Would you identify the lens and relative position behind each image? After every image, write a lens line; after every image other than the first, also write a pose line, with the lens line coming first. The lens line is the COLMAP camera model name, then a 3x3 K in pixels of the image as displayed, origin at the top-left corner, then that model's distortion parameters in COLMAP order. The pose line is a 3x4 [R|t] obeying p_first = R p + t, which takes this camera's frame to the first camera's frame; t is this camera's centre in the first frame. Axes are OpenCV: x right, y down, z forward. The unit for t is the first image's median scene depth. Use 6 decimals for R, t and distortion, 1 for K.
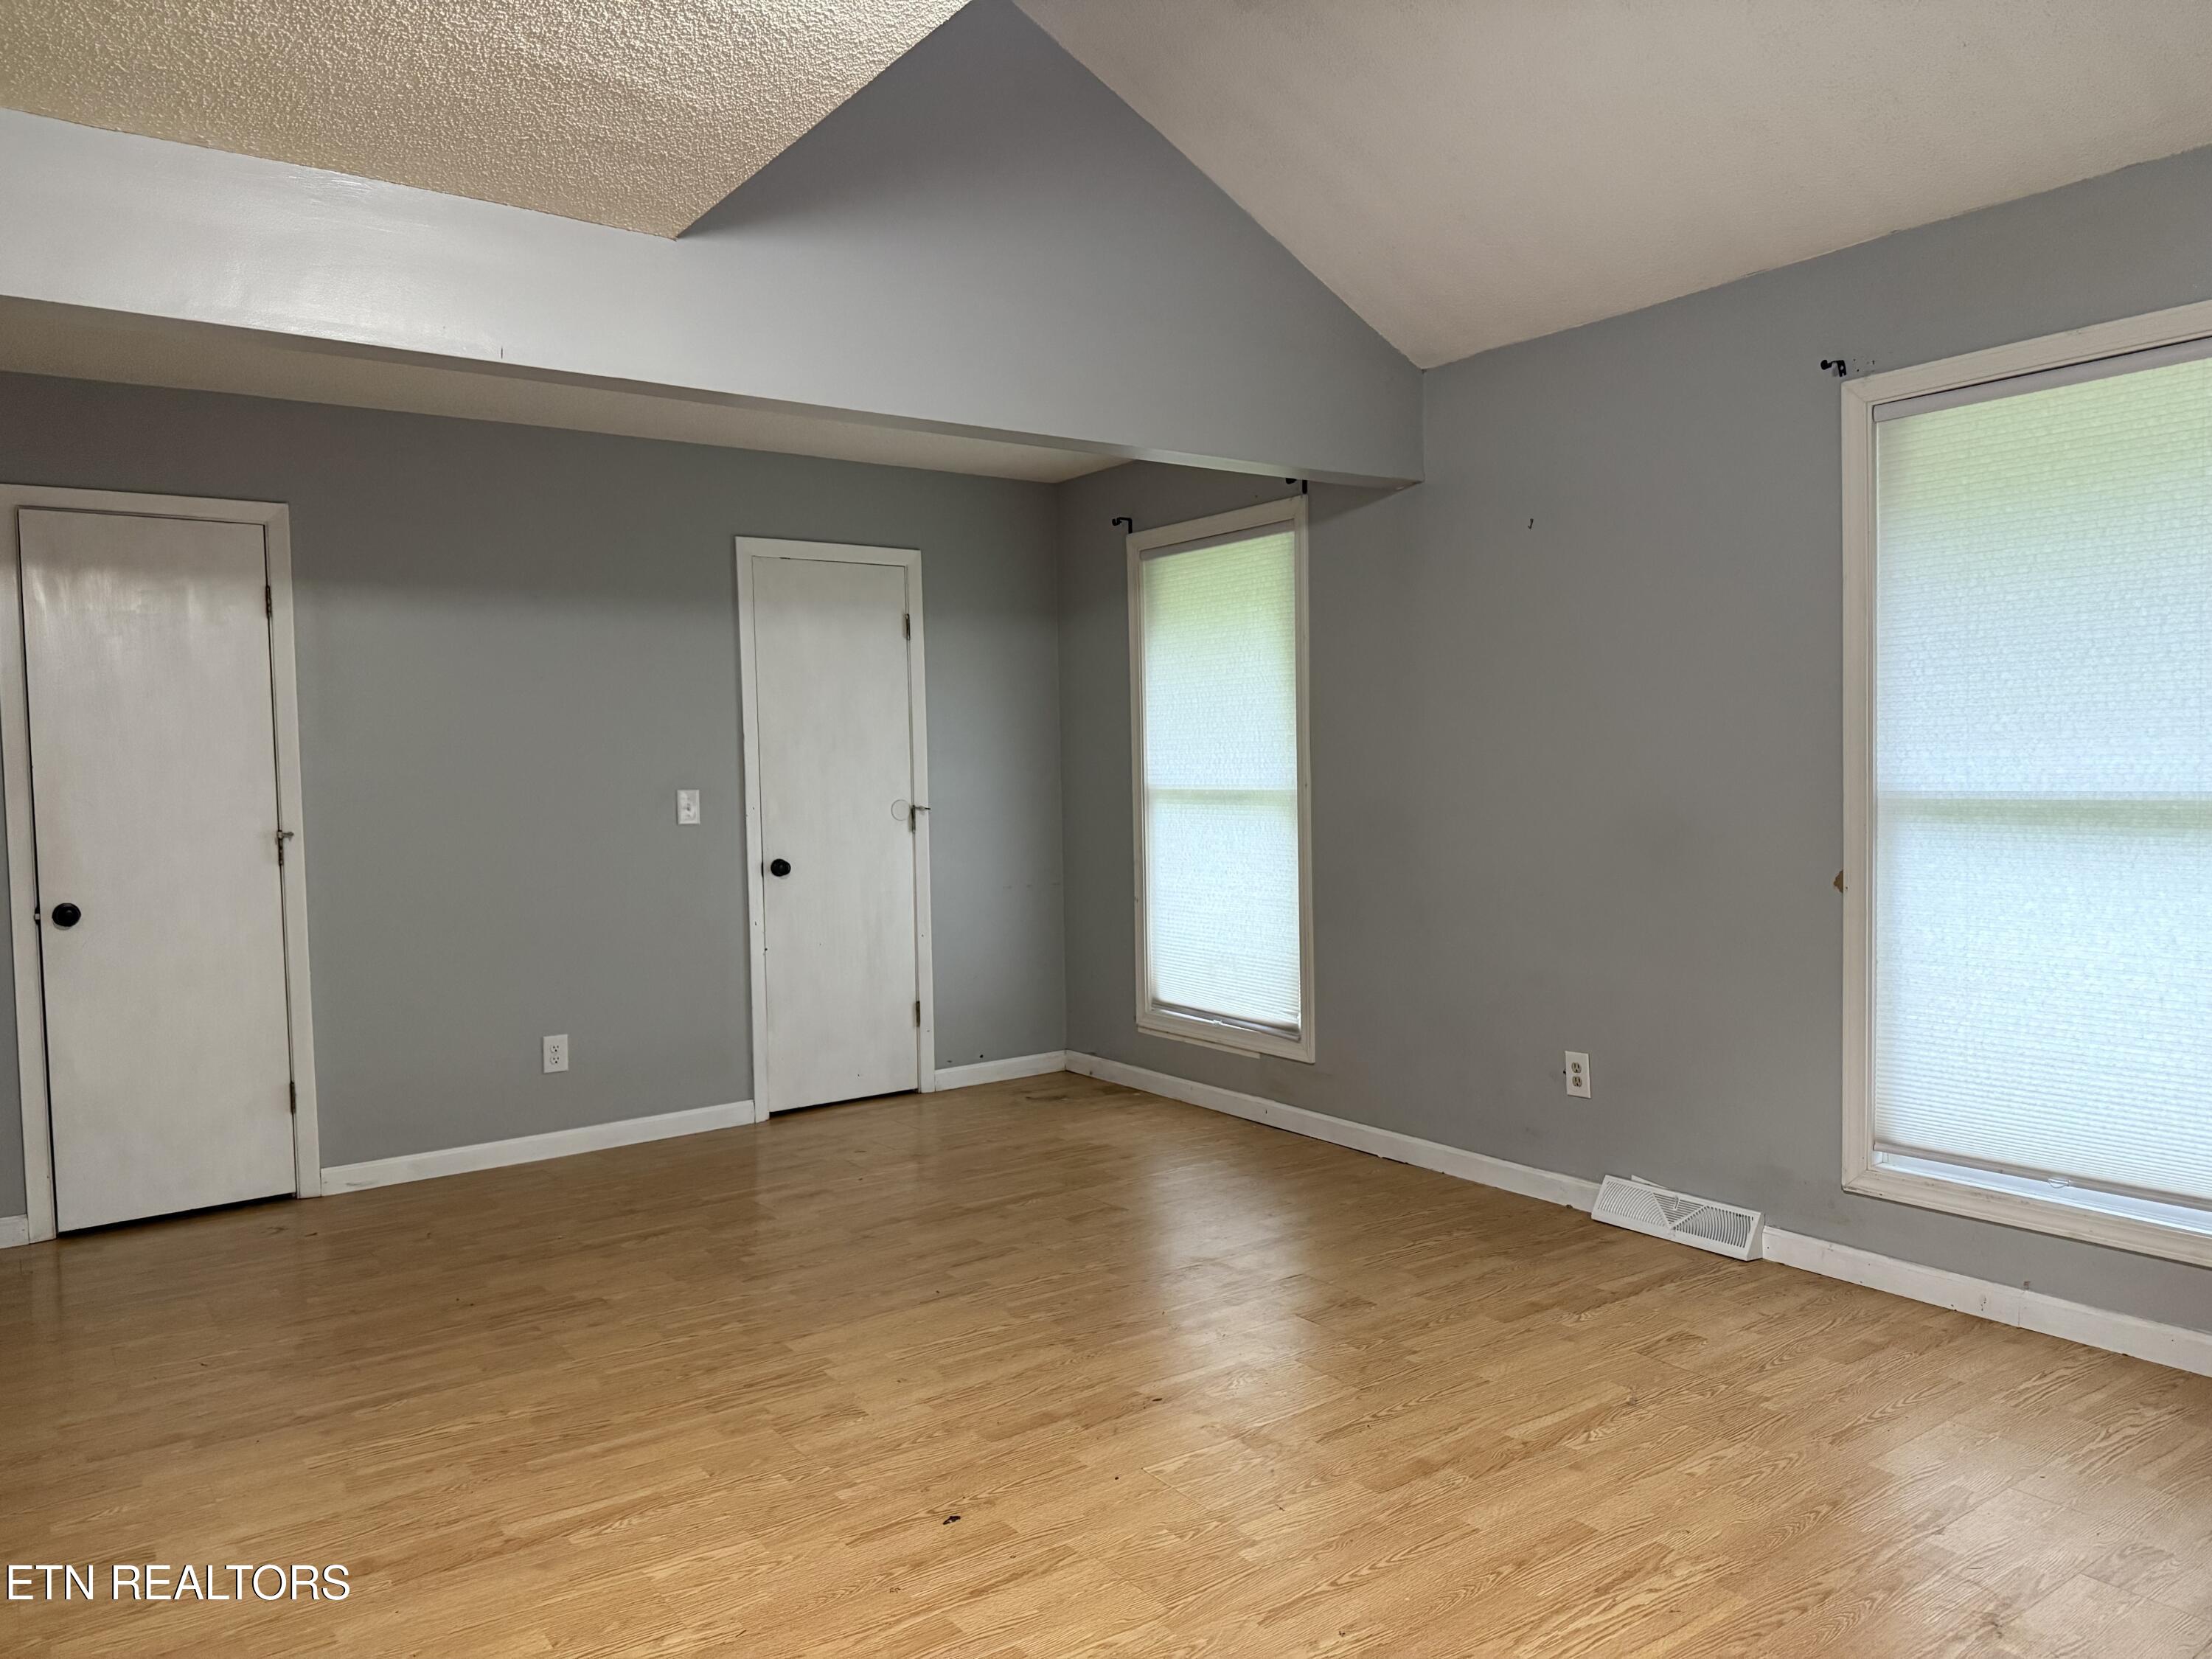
lens RADIAL K [[1544.2, 0, 1103.8], [0, 1544.2, 830.7], [0, 0, 1]] dist [0.032778, -0.046343]
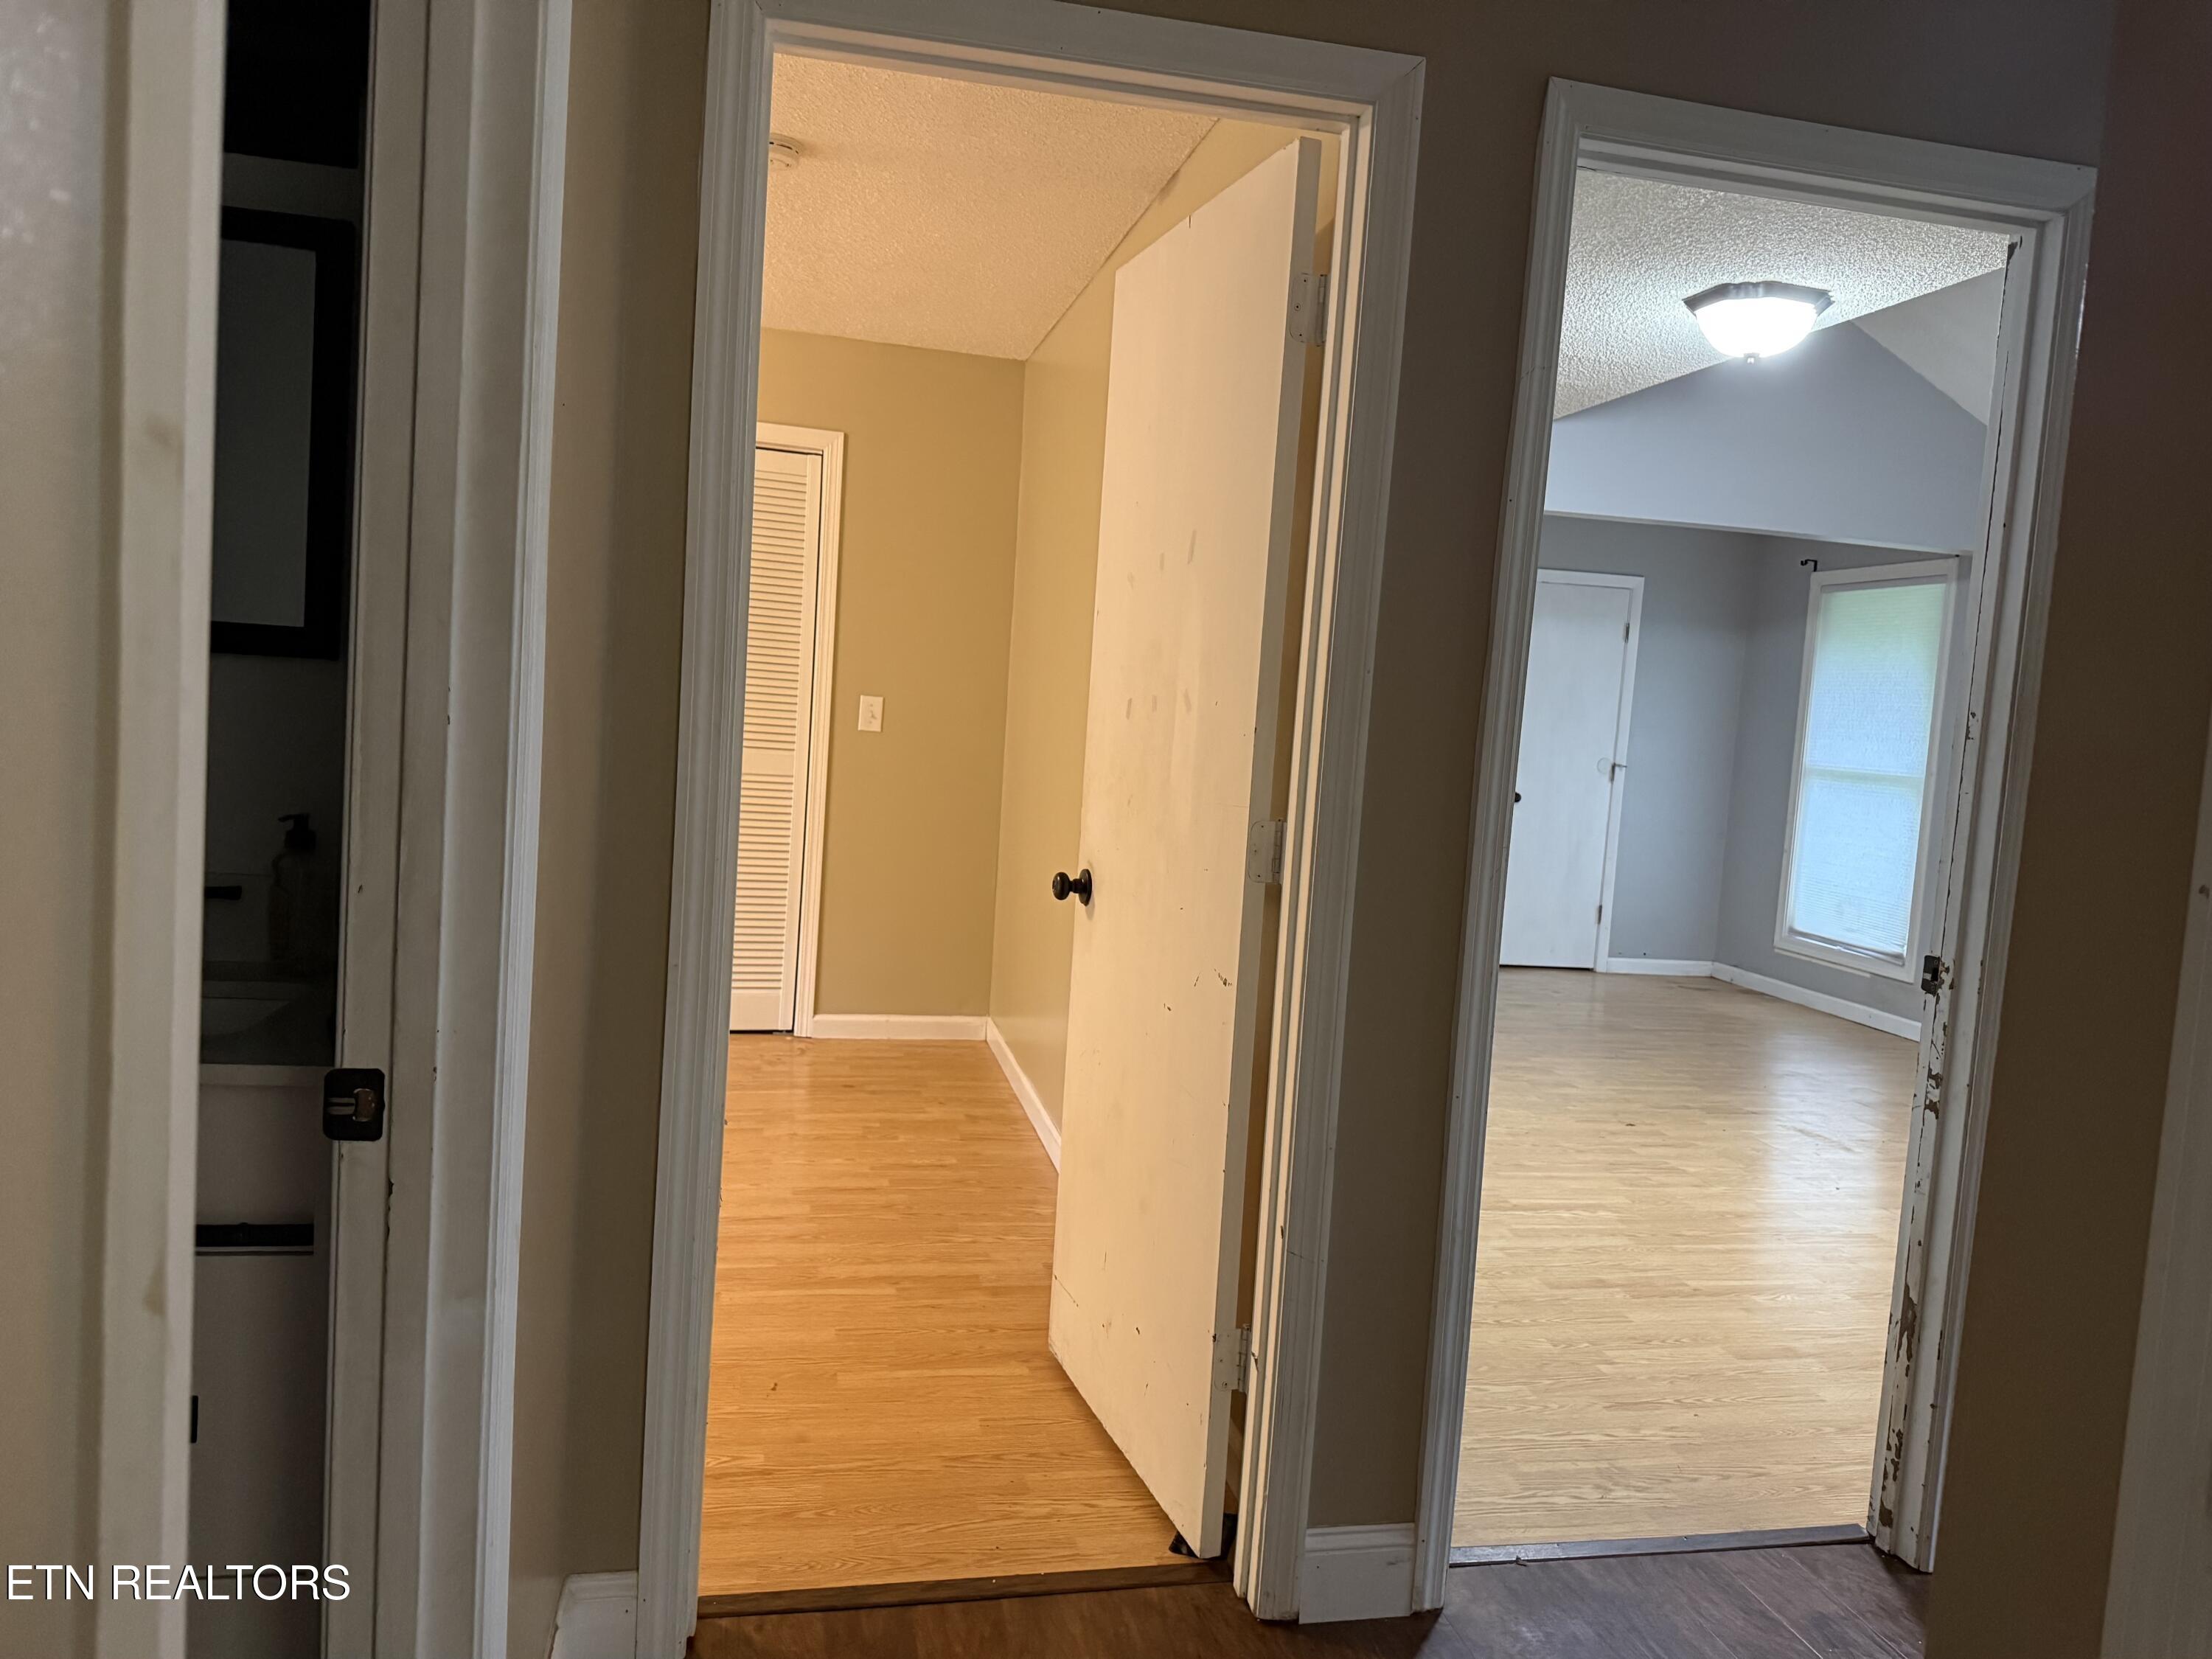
lens RADIAL K [[1544.2, 0, 1095.1], [0, 1544.2, 823.0], [0, 0, 1]] dist [0.032778, -0.046343]
pose [[0.910842, 0.113522, -0.396837, 0.007746], [-0.104330, 0.993535, 0.044753, 0.023778], [0.399352, 0.000639, 0.916798, -0.451211]]
